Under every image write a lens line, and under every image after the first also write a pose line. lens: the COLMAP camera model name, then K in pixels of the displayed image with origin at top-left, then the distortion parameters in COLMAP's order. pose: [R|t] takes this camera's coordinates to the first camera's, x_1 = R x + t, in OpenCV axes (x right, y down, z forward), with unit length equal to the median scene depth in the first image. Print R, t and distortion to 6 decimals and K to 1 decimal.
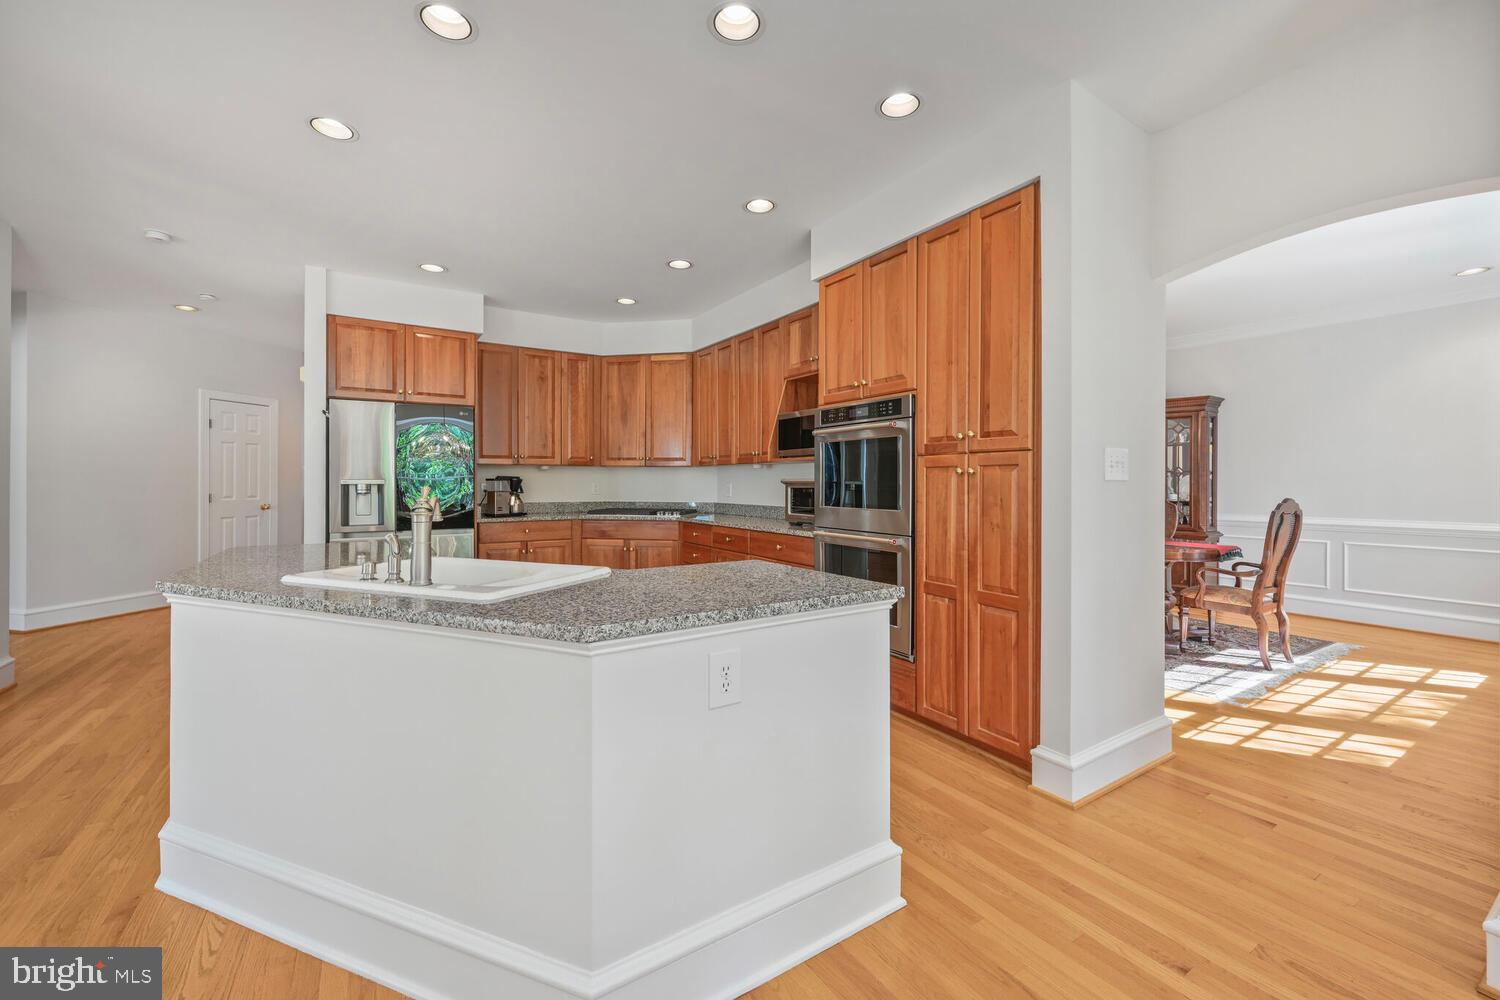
lens RADIAL K [[595.8, 0, 744.0], [0, 595.8, 485.4], [0, 0, 1]] dist [-0.002676, -0.000208]
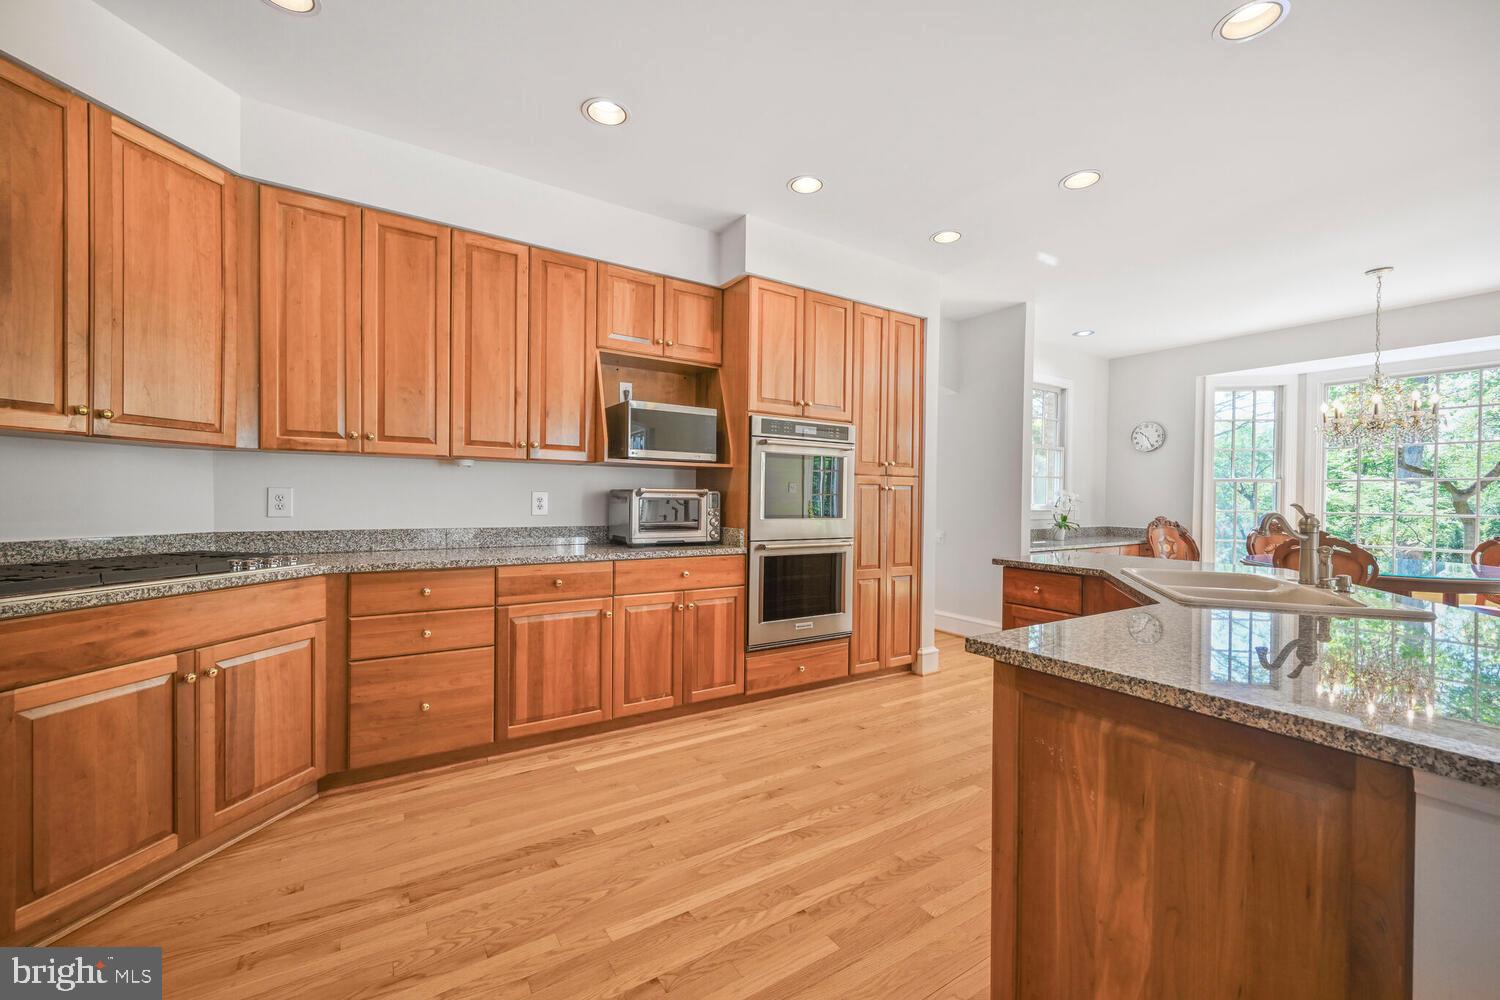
lens RADIAL K [[595.8, 0, 757.0], [0, 595.8, 503.6], [0, 0, 1]] dist [-0.002676, -0.000208]
pose [[-0.017936, -0.012789, 0.999757, -0.545717], [-0.009359, 0.999877, 0.012623, -0.001543], [-0.999795, -0.009130, -0.018053, 0.679676]]
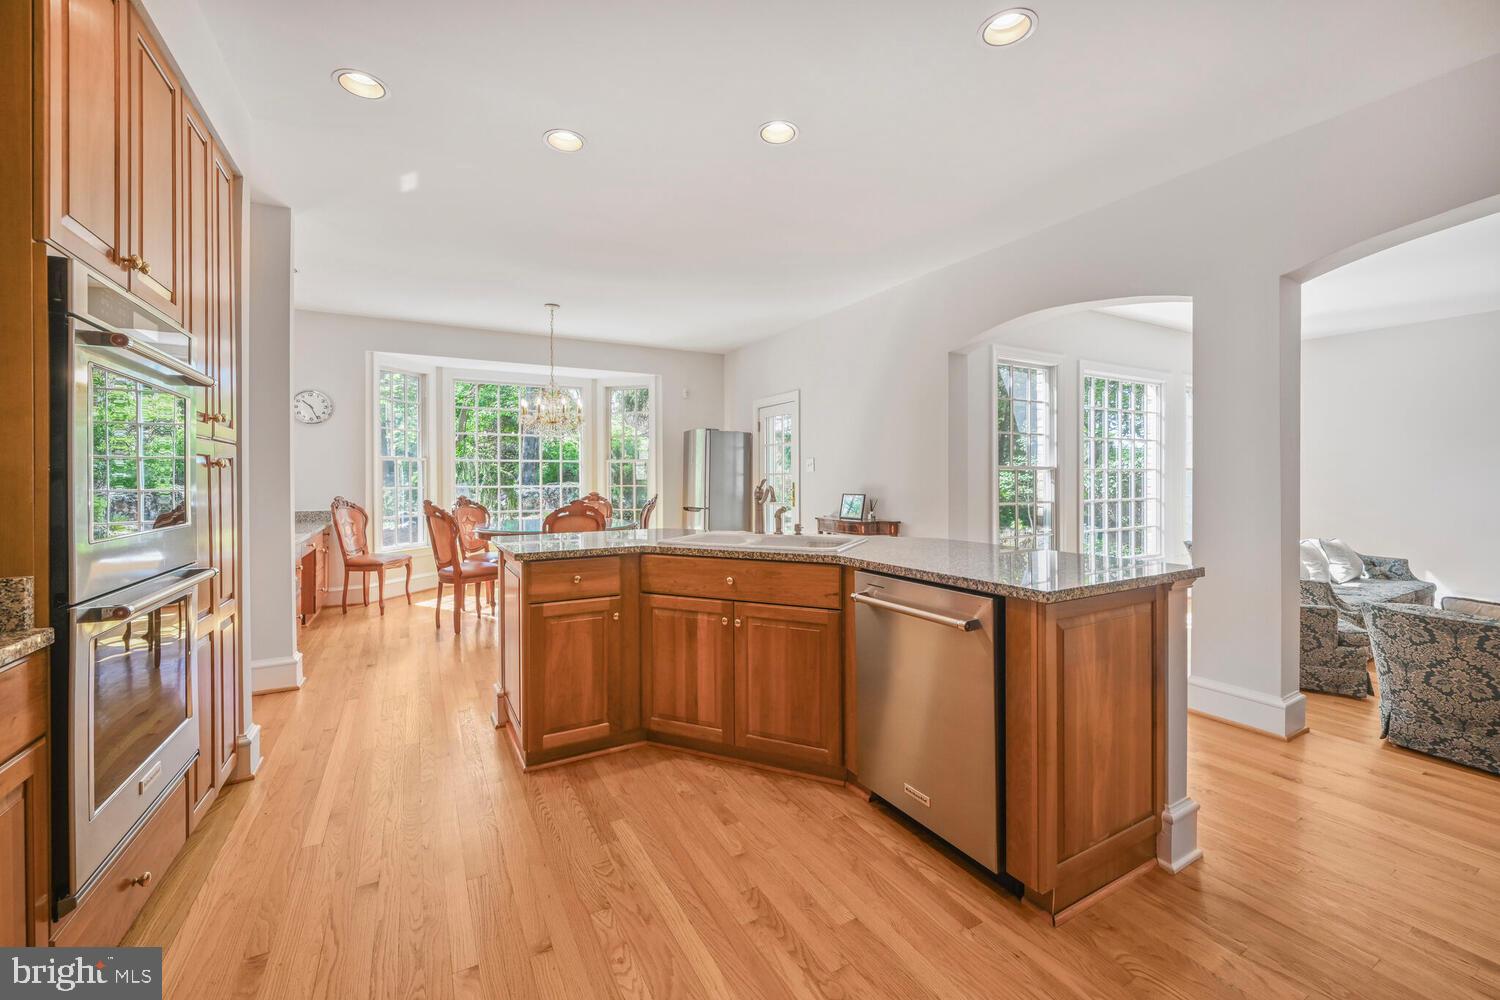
lens RADIAL K [[595.8, 0, 745.0], [0, 595.8, 482.3], [0, 0, 1]] dist [-0.002676, -0.000208]
pose [[-0.998490, 0.002259, 0.054878, -0.180072], [0.002855, 0.999938, 0.010794, -0.003044], [-0.054851, 0.010934, -0.998435, 0.888438]]
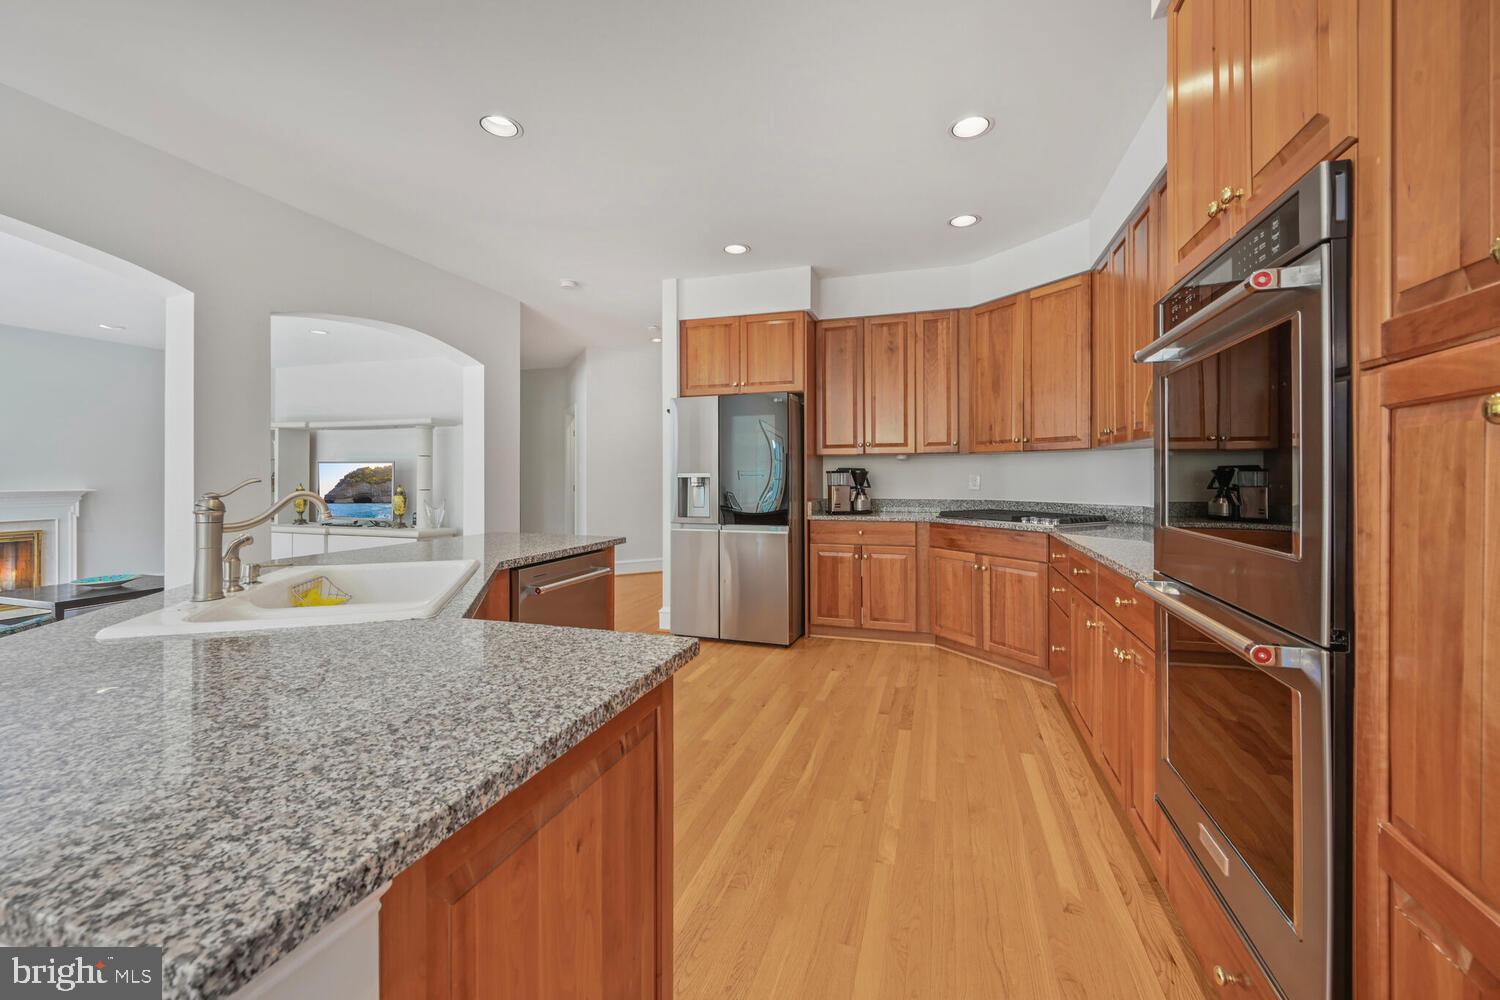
lens RADIAL K [[595.8, 0, 751.5], [0, 595.8, 478.9], [0, 0, 1]] dist [-0.002676, -0.000208]
pose [[0.642719, -0.000257, -0.766102, 0.177310], [-0.001171, 0.999998, -0.001318, 0.001722], [0.766101, 0.001744, 0.642718, 0.330108]]
